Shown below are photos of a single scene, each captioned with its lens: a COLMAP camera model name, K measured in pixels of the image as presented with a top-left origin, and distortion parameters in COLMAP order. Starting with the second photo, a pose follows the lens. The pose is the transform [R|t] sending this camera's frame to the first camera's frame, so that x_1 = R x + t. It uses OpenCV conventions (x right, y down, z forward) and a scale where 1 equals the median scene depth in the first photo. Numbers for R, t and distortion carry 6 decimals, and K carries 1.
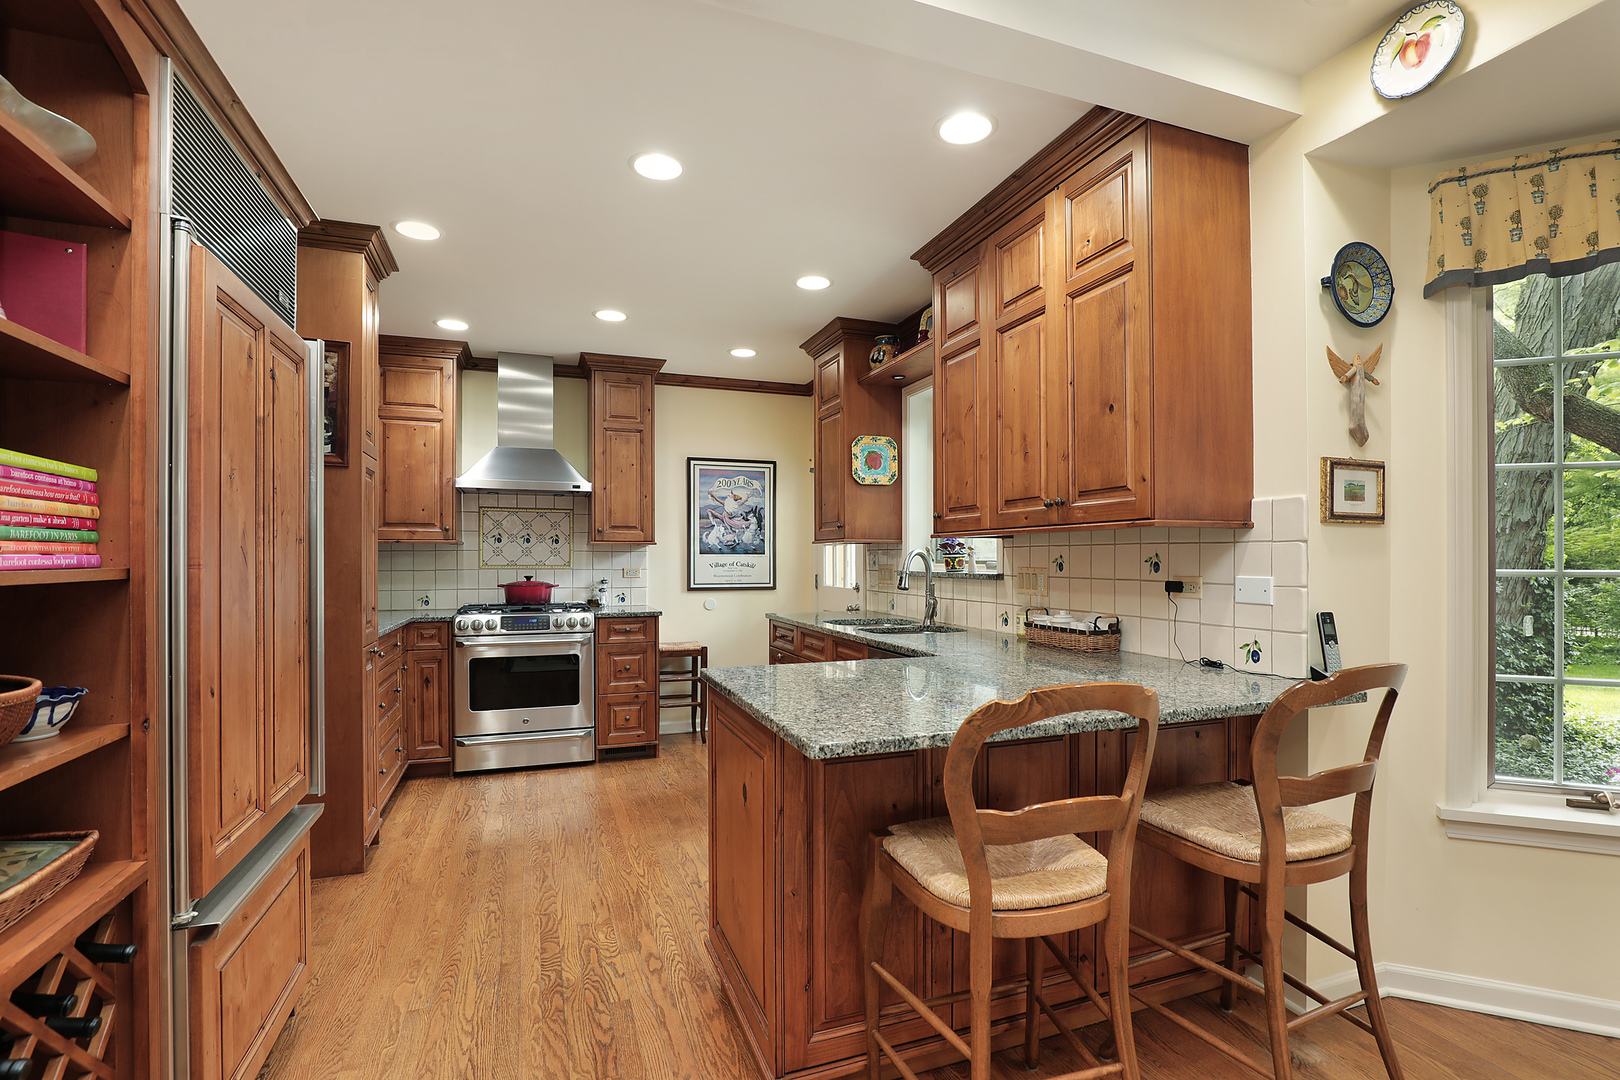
lens RADIAL K [[761.9, 0, 836.2], [0, 761.9, 554.8], [0, 0, 1]] dist [-0.011945, 0.002574]
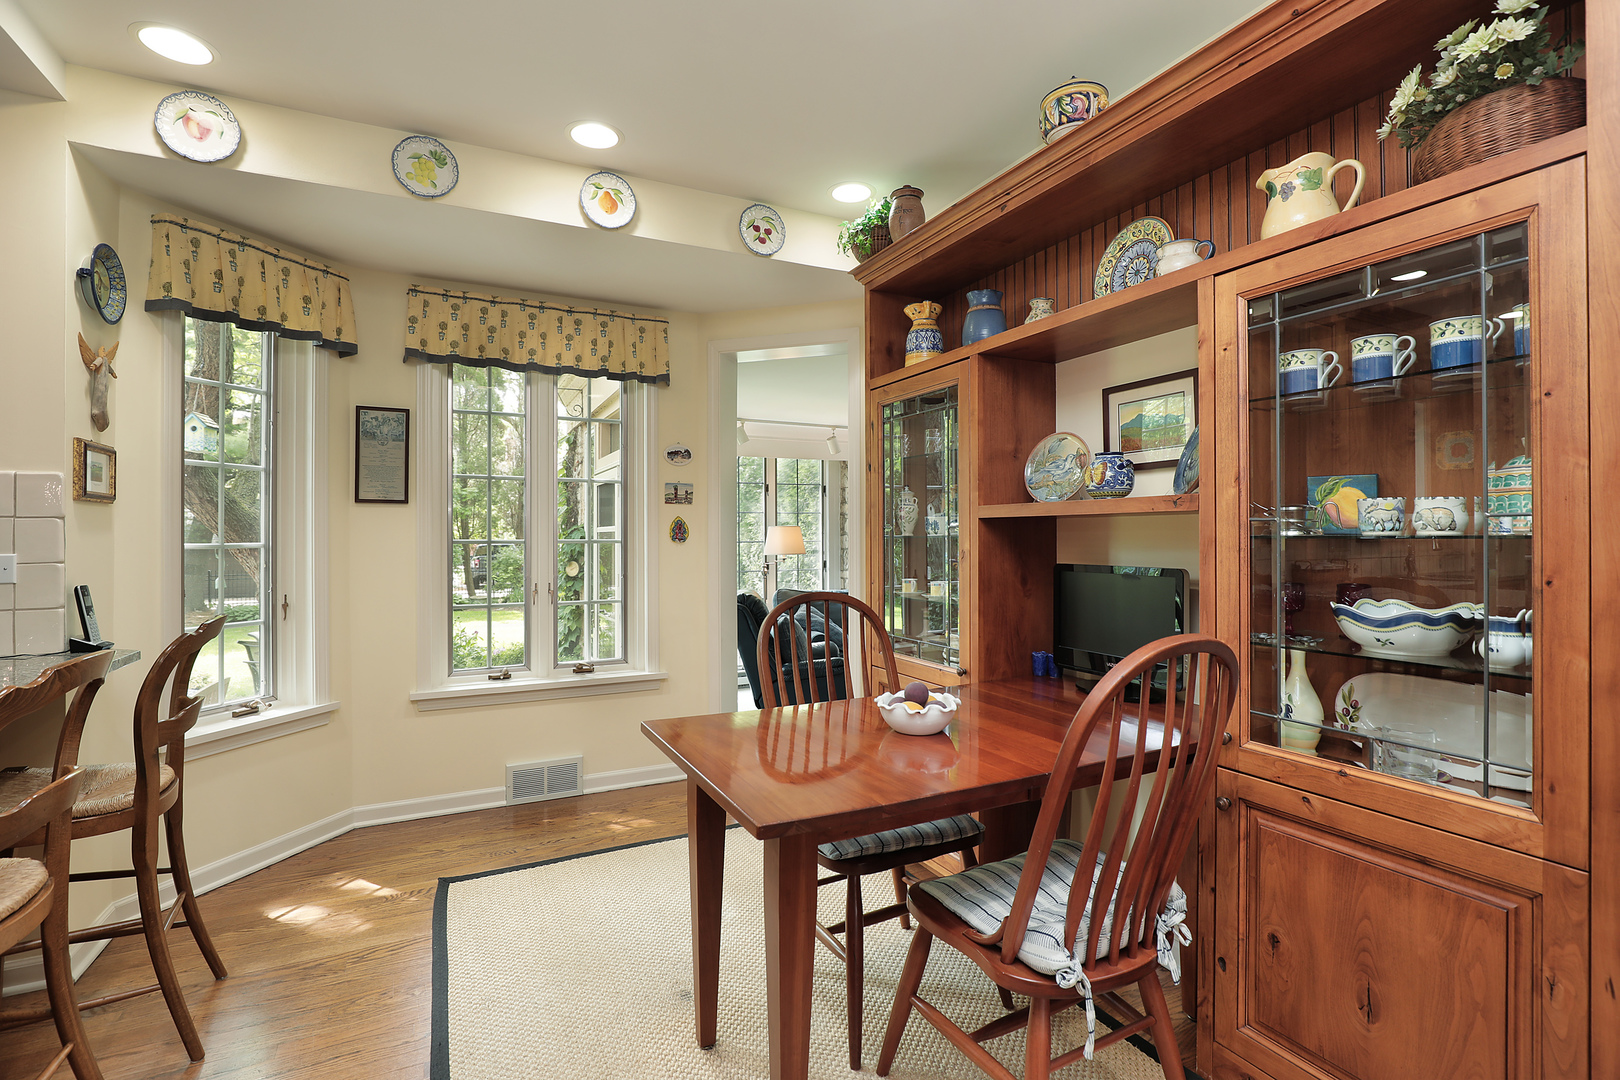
lens RADIAL K [[761.9, 0, 820.8], [0, 761.9, 531.8], [0, 0, 1]] dist [-0.011945, 0.002574]
pose [[-0.086612, 0.003303, 0.996237, -0.475200], [-0.000075, 0.999994, -0.003322, 0.004009], [-0.996242, -0.000362, -0.086612, 0.067522]]
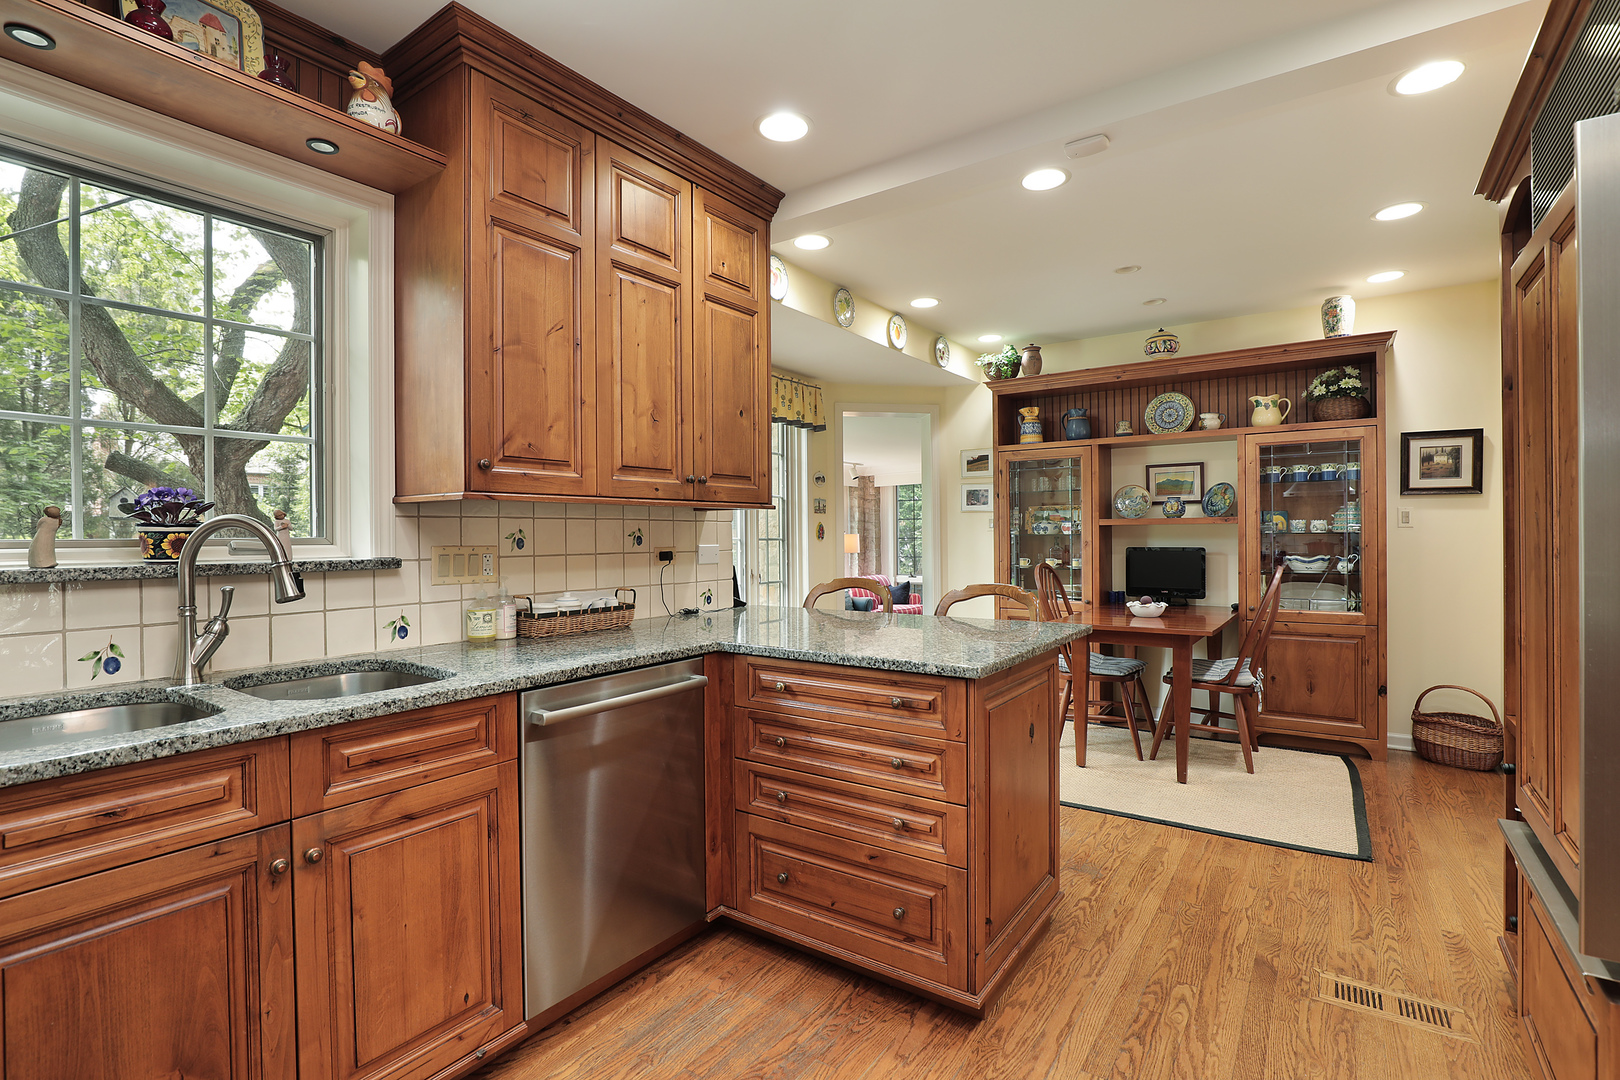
lens RADIAL K [[761.9, 0, 798.3], [0, 761.9, 531.7], [0, 0, 1]] dist [-0.011945, 0.002574]
pose [[-0.540200, 0.007740, 0.841501, -0.806360], [0.002552, 0.999968, -0.007560, 0.014550], [-0.841533, -0.001936, -0.540203, 1.716738]]
